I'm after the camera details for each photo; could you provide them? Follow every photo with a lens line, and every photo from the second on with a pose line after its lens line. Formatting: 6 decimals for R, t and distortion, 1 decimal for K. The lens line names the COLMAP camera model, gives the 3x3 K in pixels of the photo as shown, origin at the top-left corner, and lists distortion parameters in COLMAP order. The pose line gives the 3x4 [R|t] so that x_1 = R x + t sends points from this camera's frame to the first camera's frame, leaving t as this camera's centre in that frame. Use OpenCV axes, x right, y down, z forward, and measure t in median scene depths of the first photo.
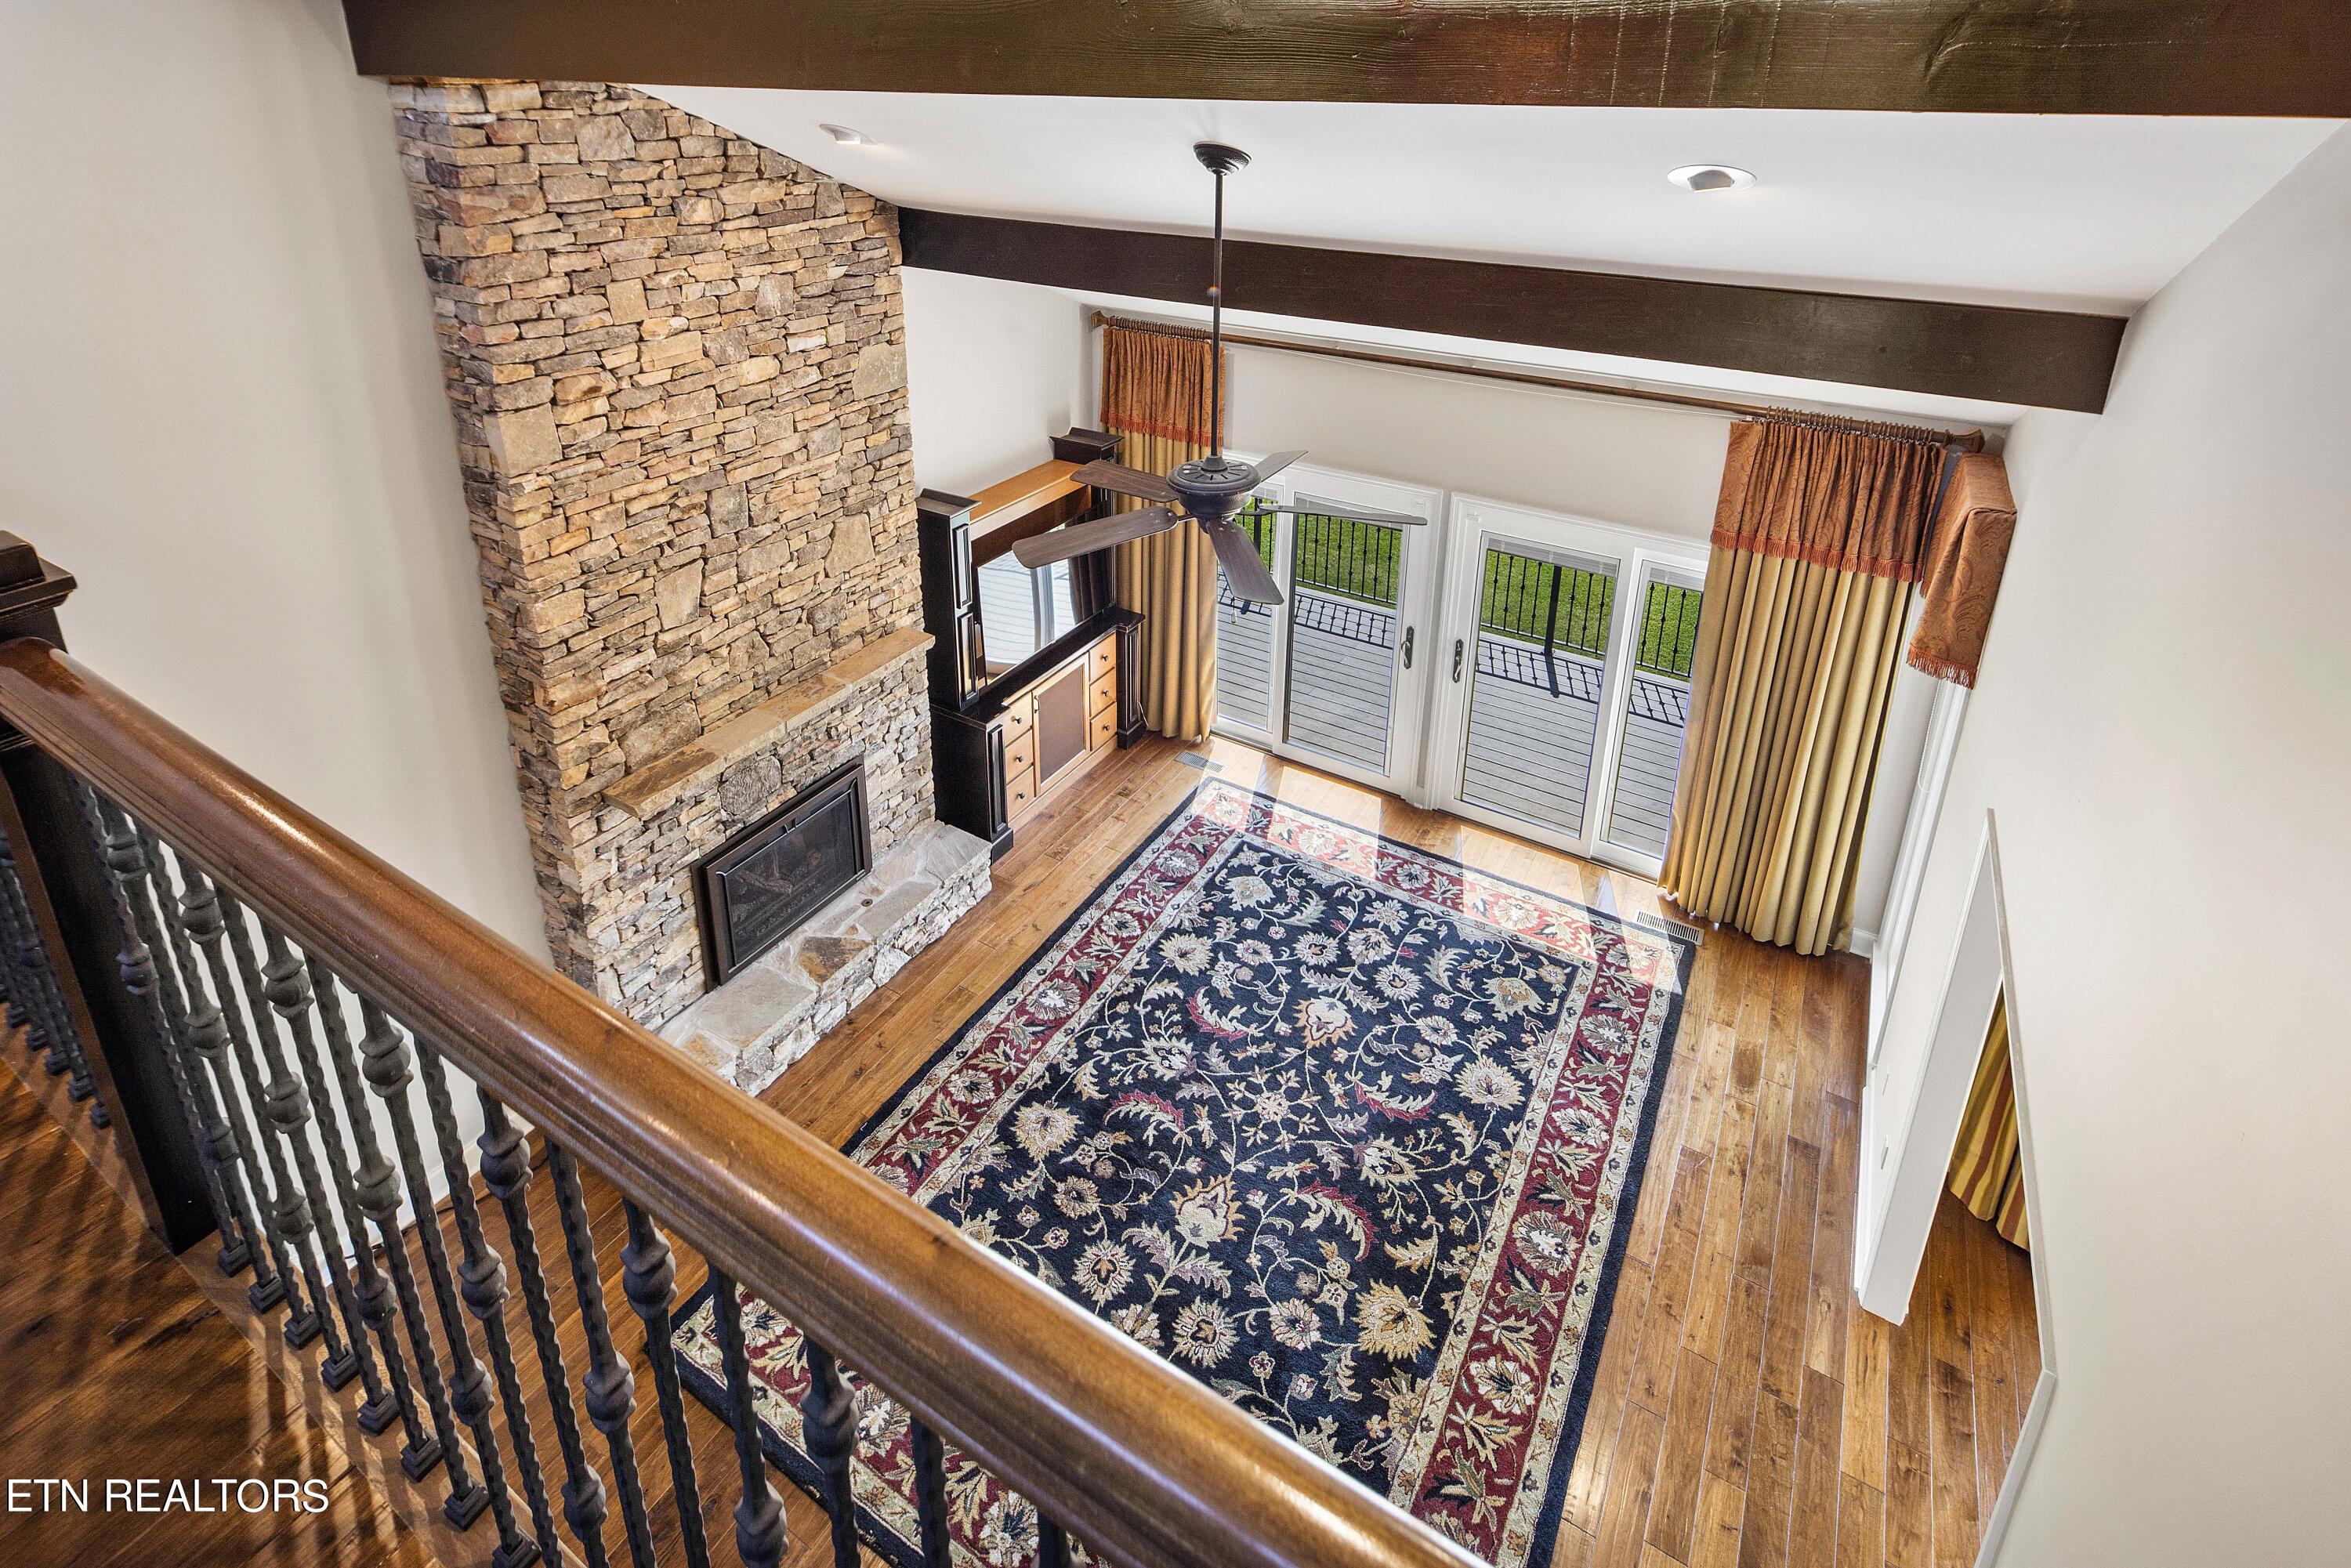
lens RADIAL K [[1156.2, 0, 1172.6], [0, 1156.2, 438.3], [0, 0, 1]] dist [0.005729, -0.004785]
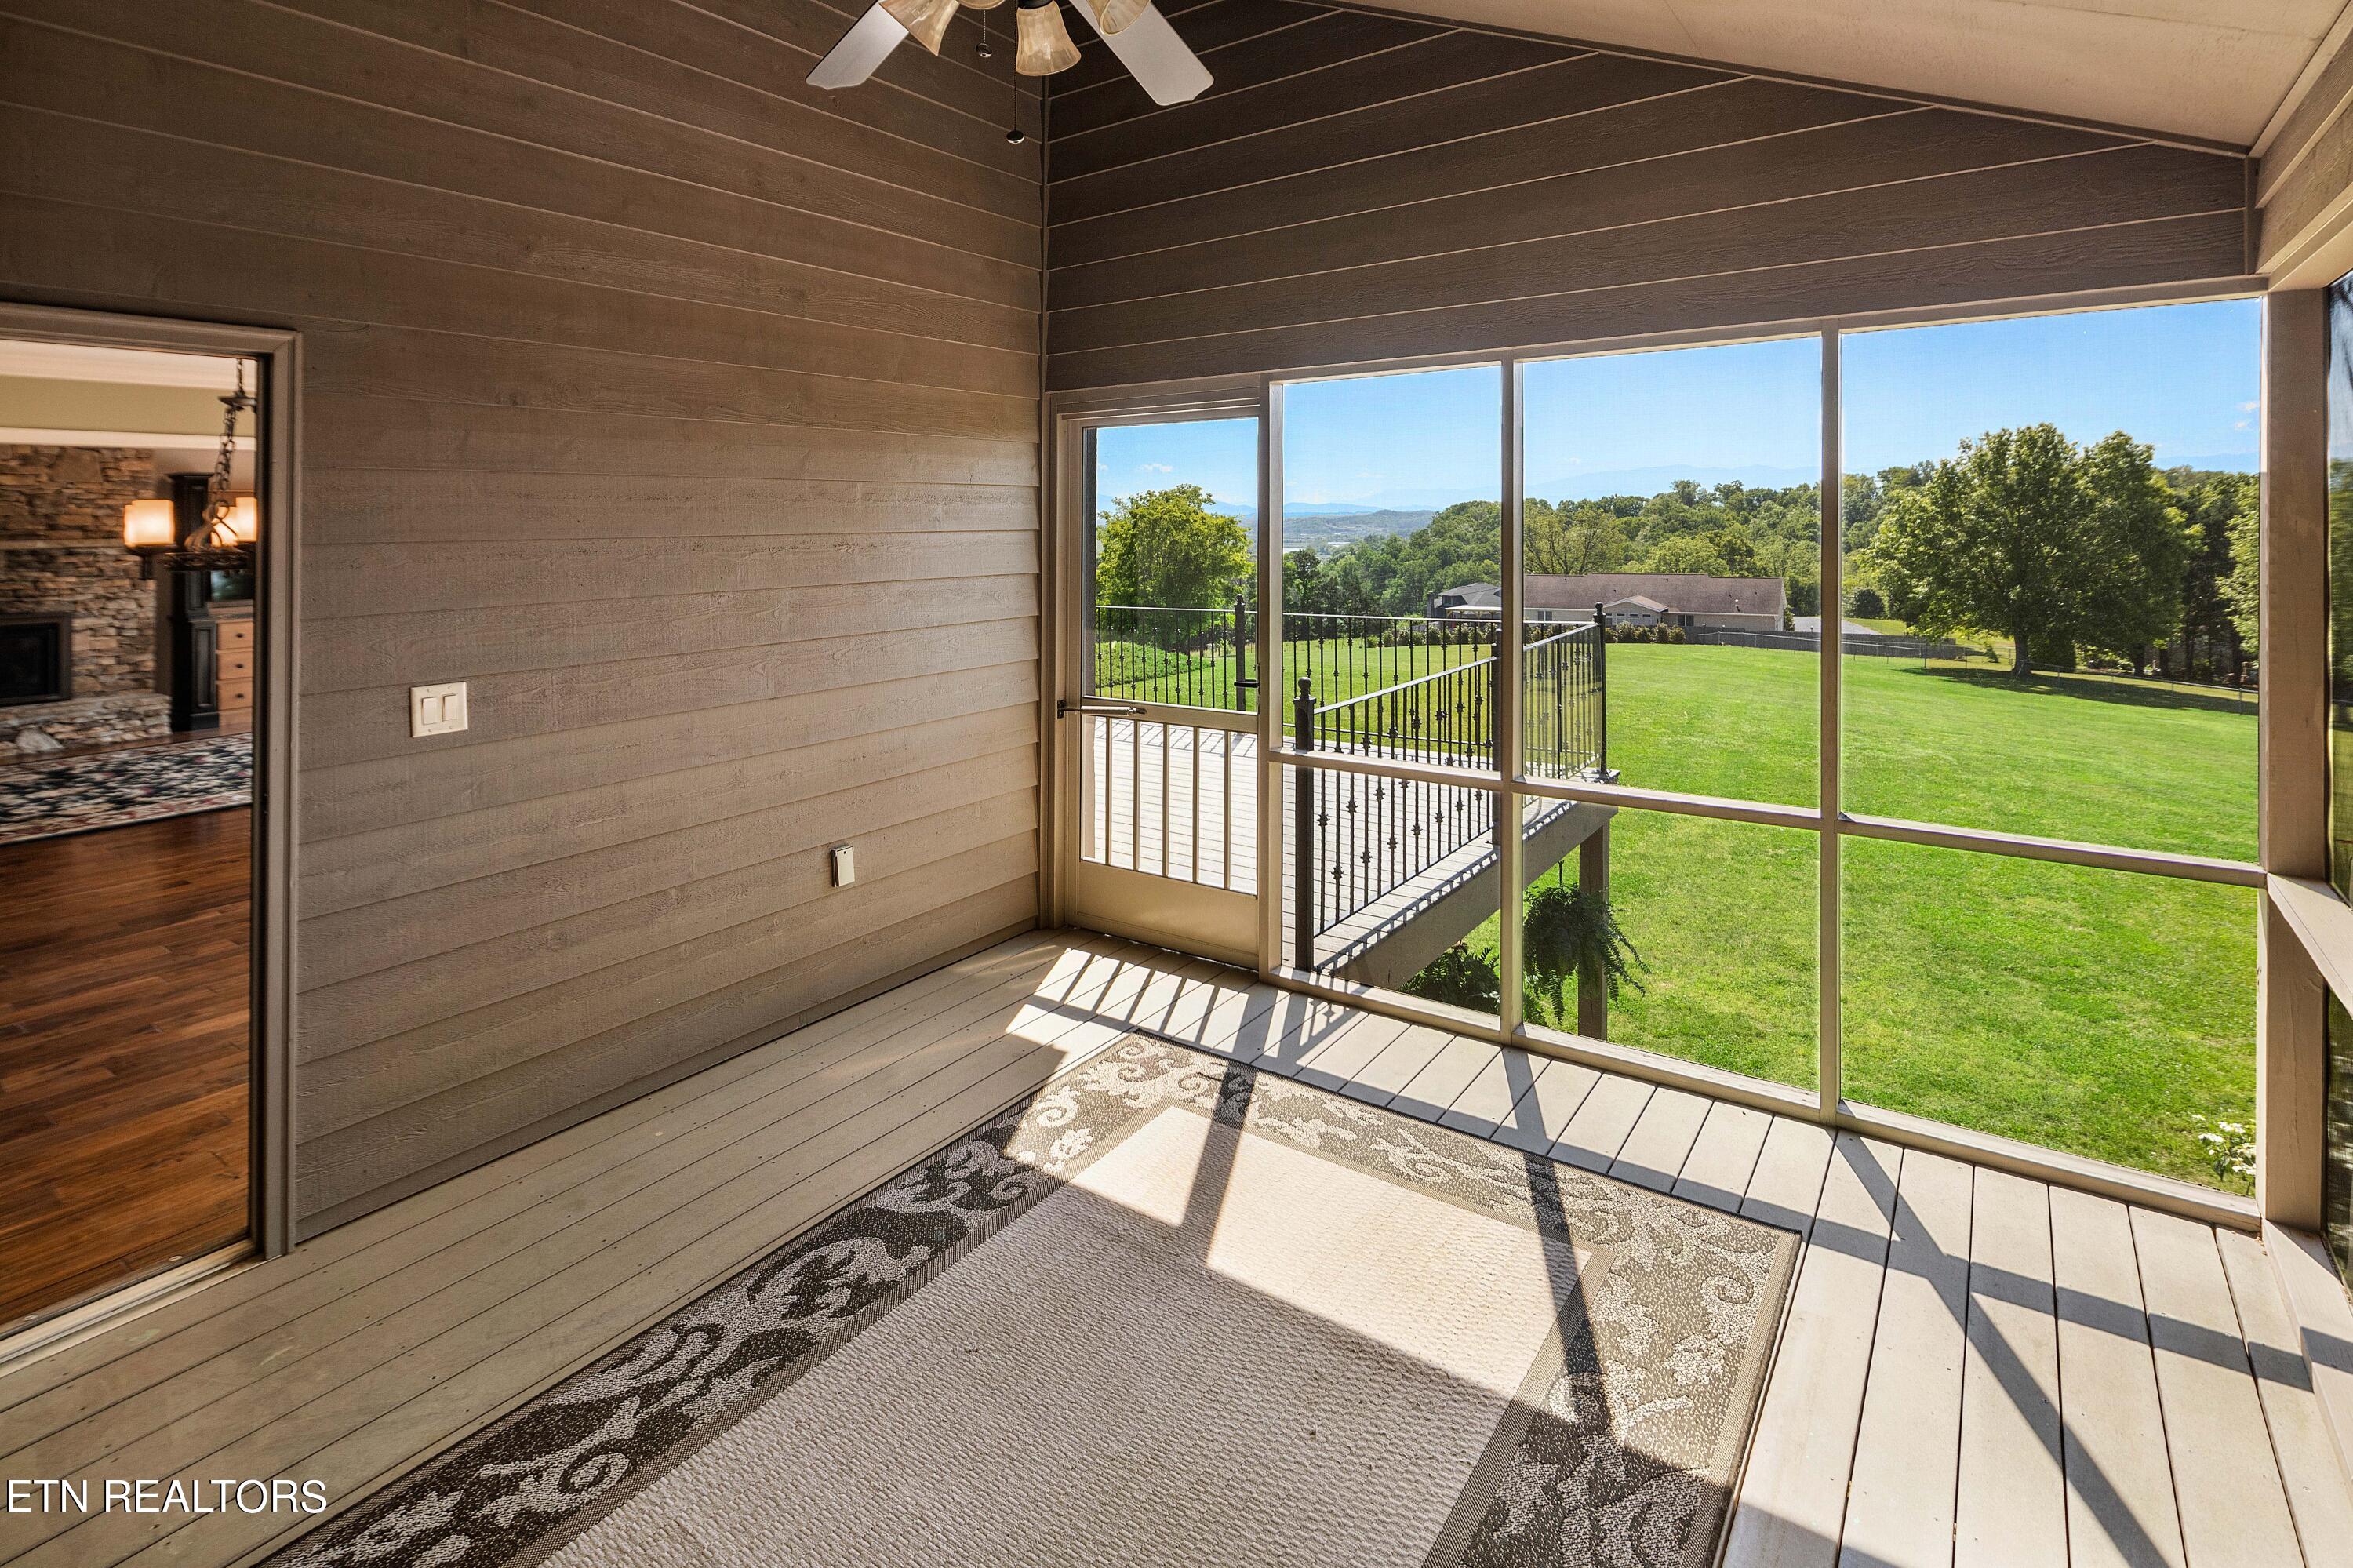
lens RADIAL K [[1157.3, 0, 1186.2], [0, 1157.3, 502.3], [0, 0, 1]] dist [0.005729, -0.004785]
pose [[0.997130, -0.026366, -0.070965, 1.651297], [0.002474, 0.948242, -0.317540, 0.784925], [0.075664, 0.316453, 0.945586, -0.485022]]
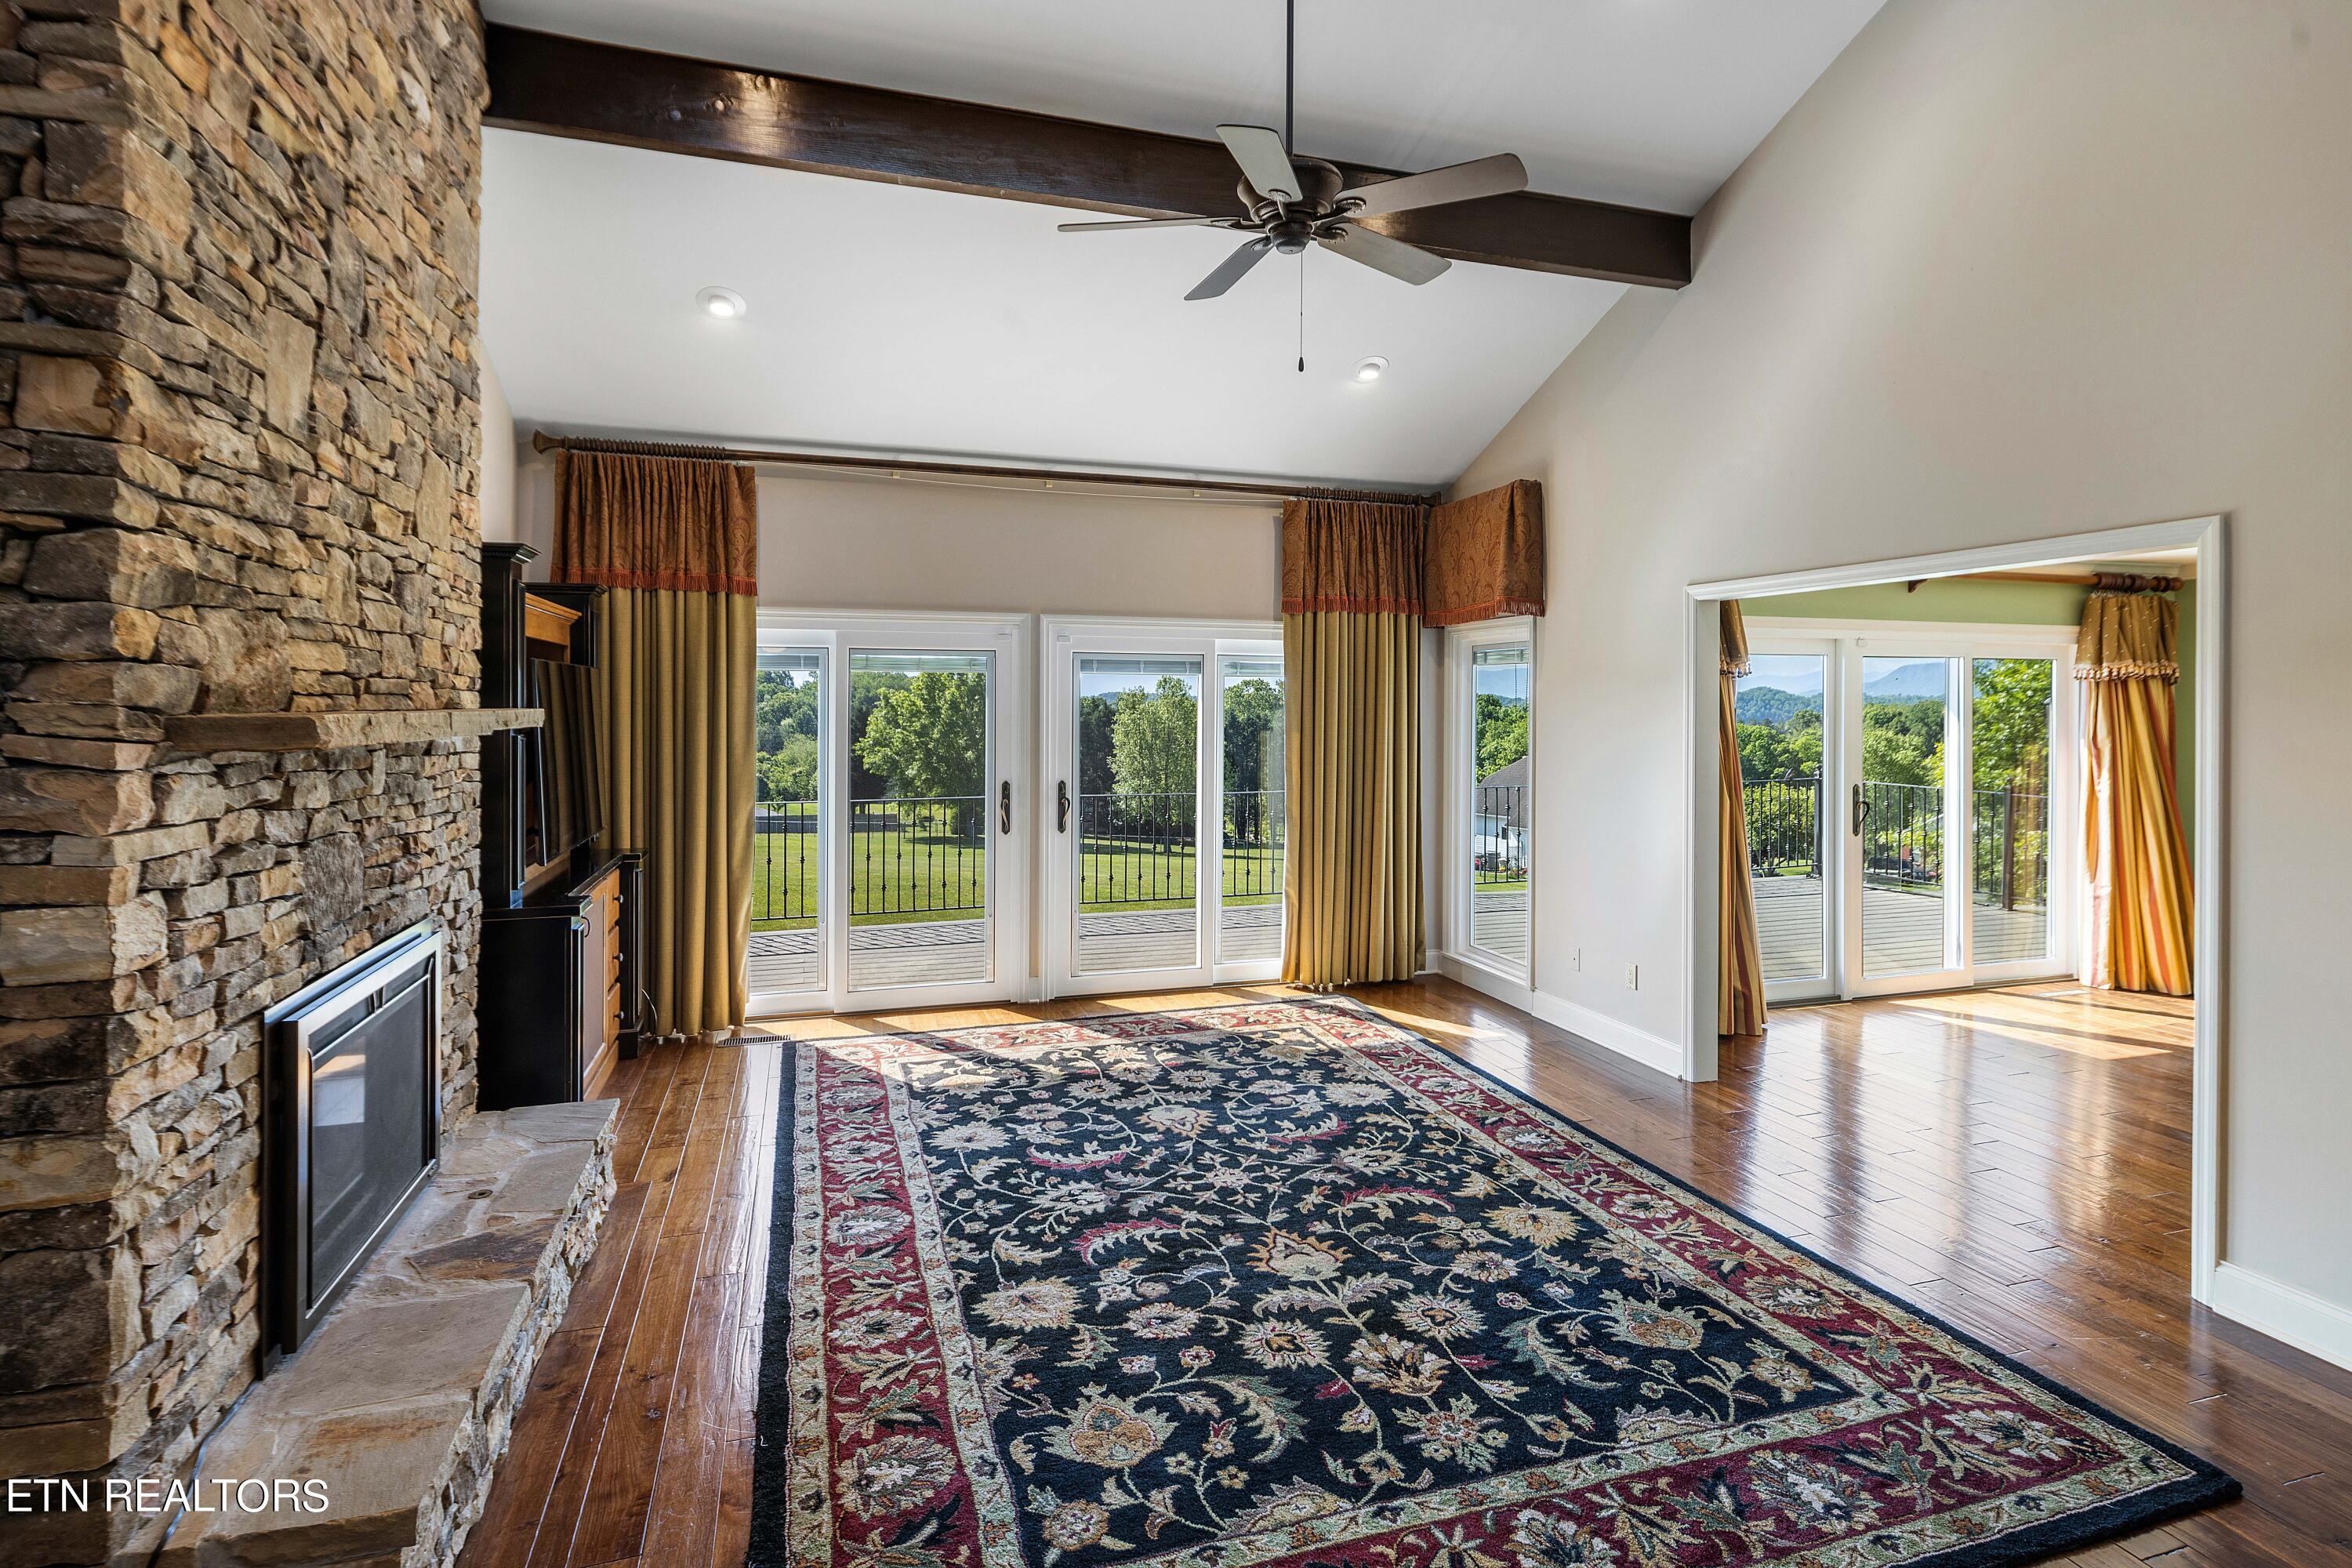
lens RADIAL K [[1156.7, 0, 1175.5], [0, 1156.7, 689.0], [0, 0, 1]] dist [0.005729, -0.004785]
pose [[0.657735, 0.002537, 0.753245, -0.557936], [0.230776, 0.951227, -0.204717, 0.453087], [-0.717027, 0.308481, 0.625070, 0.484052]]
